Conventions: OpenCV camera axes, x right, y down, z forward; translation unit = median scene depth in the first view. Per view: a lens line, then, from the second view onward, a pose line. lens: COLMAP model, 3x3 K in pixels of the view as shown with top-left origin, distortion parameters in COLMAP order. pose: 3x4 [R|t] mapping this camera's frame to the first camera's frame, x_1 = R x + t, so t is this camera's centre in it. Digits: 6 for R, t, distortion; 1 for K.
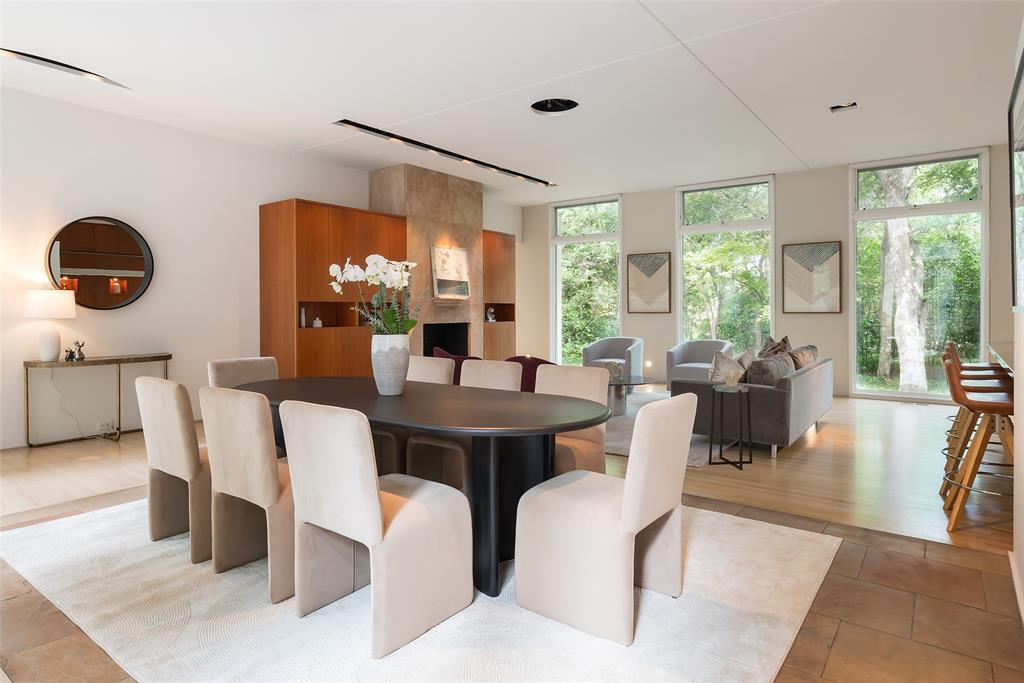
lens RADIAL K [[574.3, 0, 535.9], [0, 574.3, 318.4], [0, 0, 1]] dist [-0.001449, 0.004777]
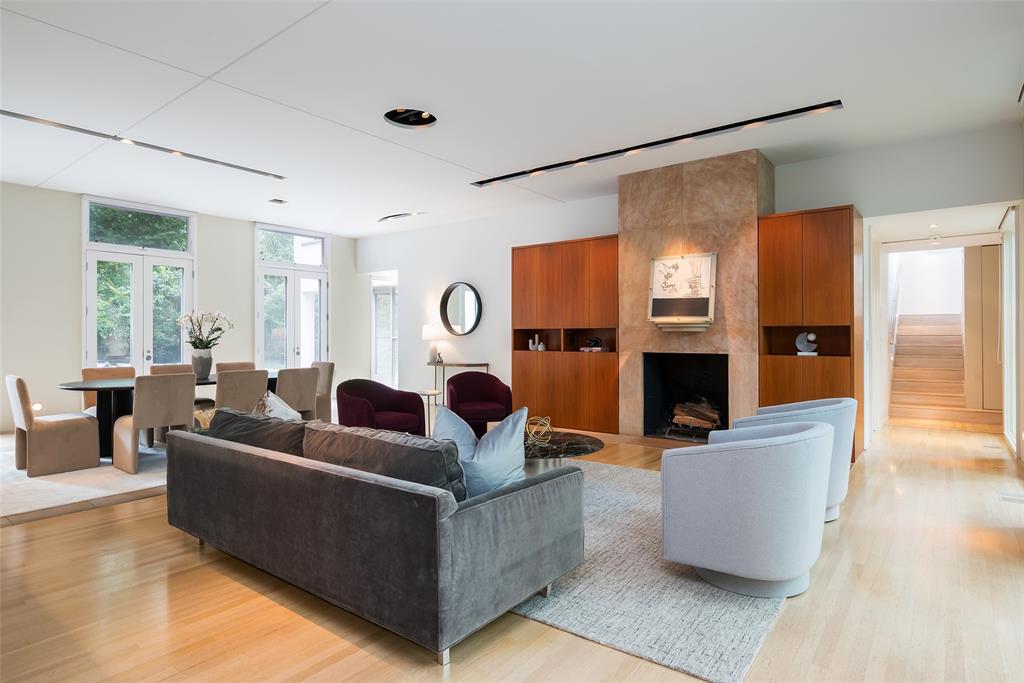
lens RADIAL K [[574.3, 0, 523.3], [0, 574.3, 335.3], [0, 0, 1]] dist [-0.001449, 0.004777]
pose [[-0.048137, 0.000142, -0.998841, 0.639847], [-0.016804, 0.999858, 0.000952, -0.013437], [0.998699, 0.016831, -0.048127, 0.825821]]
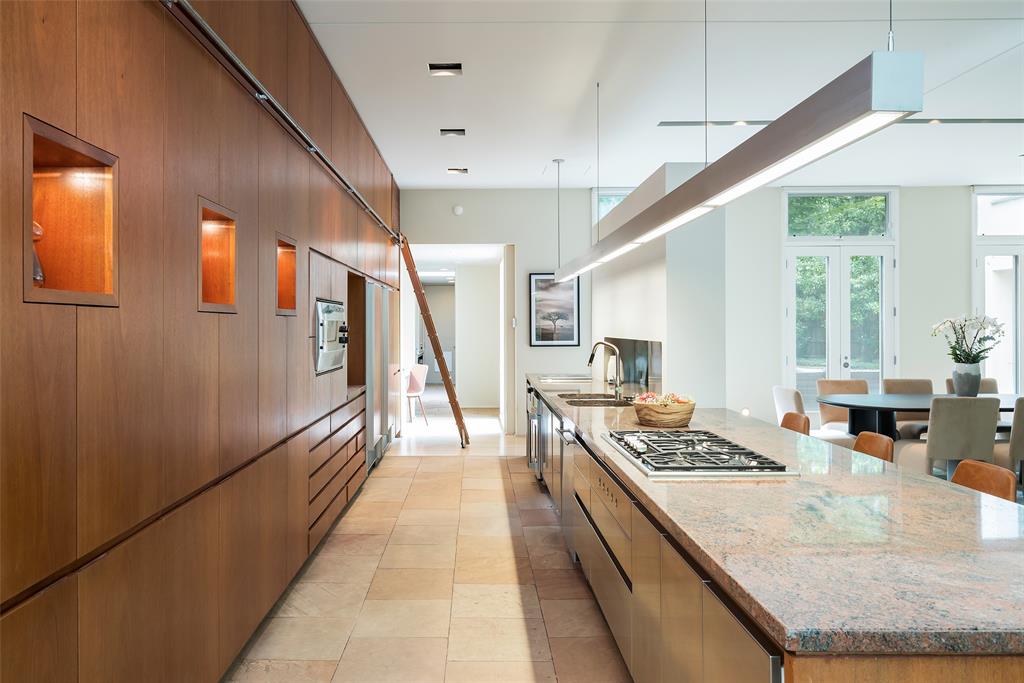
lens RADIAL K [[719.1, 0, 455.3], [0, 719.1, 328.0], [0, 0, 1]] dist [-0.005252, 0.006239]
pose [[-0.835417, 0.004852, -0.549595, 0.758120], [-0.006582, 0.999801, 0.018833, -0.034928], [0.549577, 0.019351, -0.835219, 0.694623]]
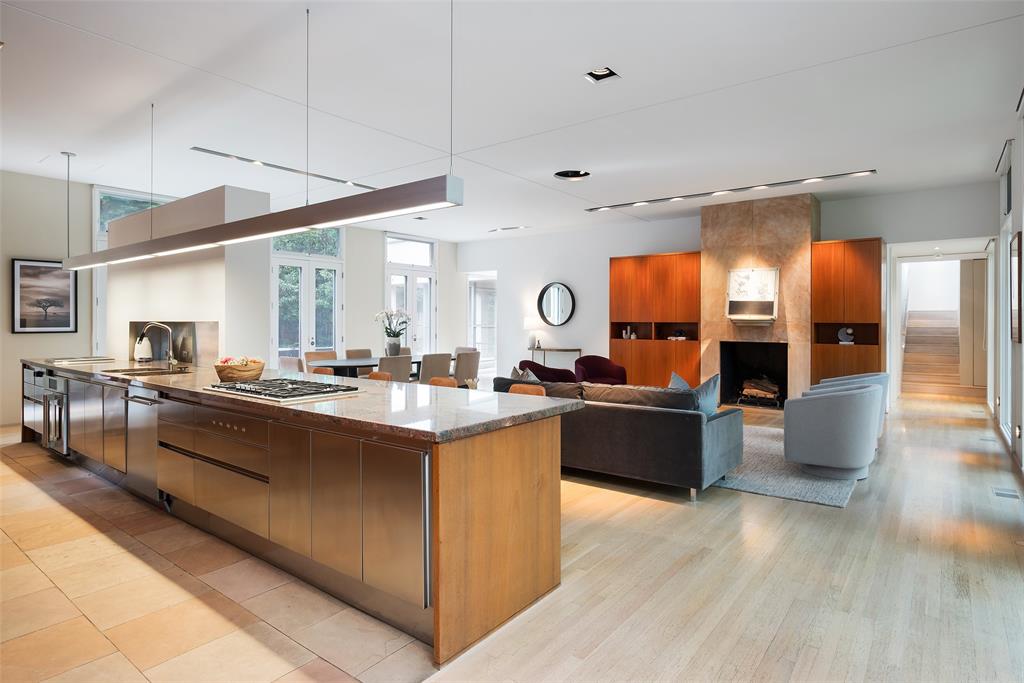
lens RADIAL K [[557.9, 0, 553.1], [0, 557.9, 325.5], [0, 0, 1]] dist [0.005745, -0.005523]
pose [[-0.026240, 0.007622, -0.999627, 0.876683], [-0.021711, 0.999731, 0.008193, -0.022364], [0.999420, 0.021918, -0.026067, 0.668115]]
